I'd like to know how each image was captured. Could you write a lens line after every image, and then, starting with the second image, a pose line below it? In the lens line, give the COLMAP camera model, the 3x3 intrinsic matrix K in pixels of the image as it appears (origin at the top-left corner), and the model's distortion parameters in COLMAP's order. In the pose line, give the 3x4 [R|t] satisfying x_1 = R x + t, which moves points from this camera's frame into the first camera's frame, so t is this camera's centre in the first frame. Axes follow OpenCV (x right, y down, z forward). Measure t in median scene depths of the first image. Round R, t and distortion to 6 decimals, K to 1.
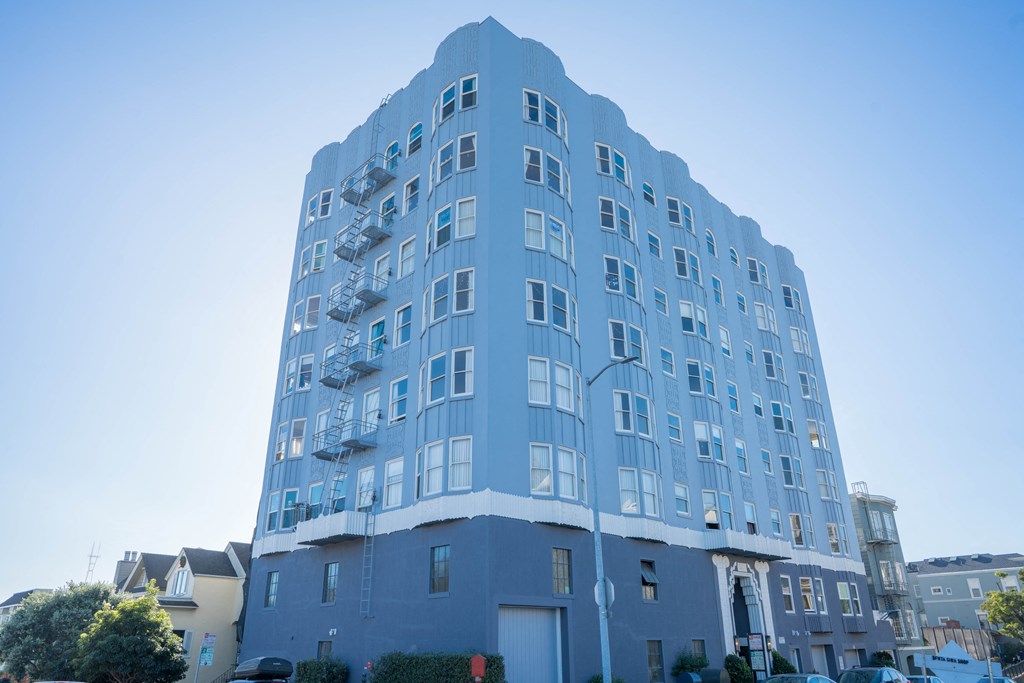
lens RADIAL K [[689.4, 0, 512.0], [0, 689.4, 341.5], [0, 0, 1]] dist [-0.005917, -0.001649]
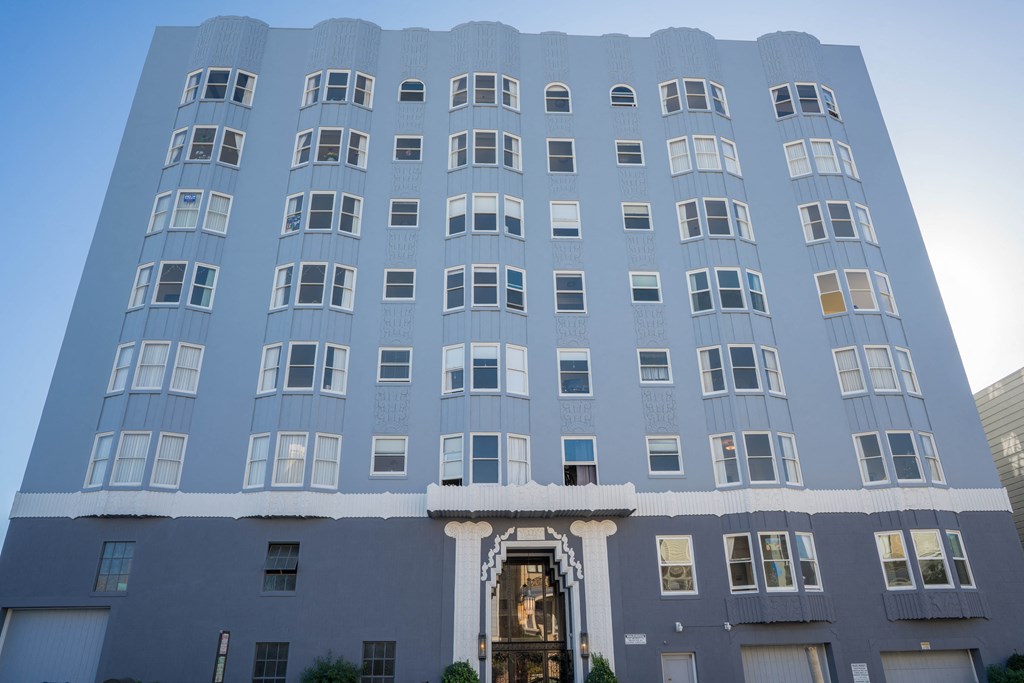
lens RADIAL K [[673.1, 0, 511.0], [0, 673.1, 364.3], [0, 0, 1]] dist [-0.026059, -0.001458]
pose [[0.736900, -0.282779, -0.614015, 0.759464], [0.283210, 0.953891, -0.099416, 0.225978], [0.613816, -0.100635, 0.783009, 0.481941]]
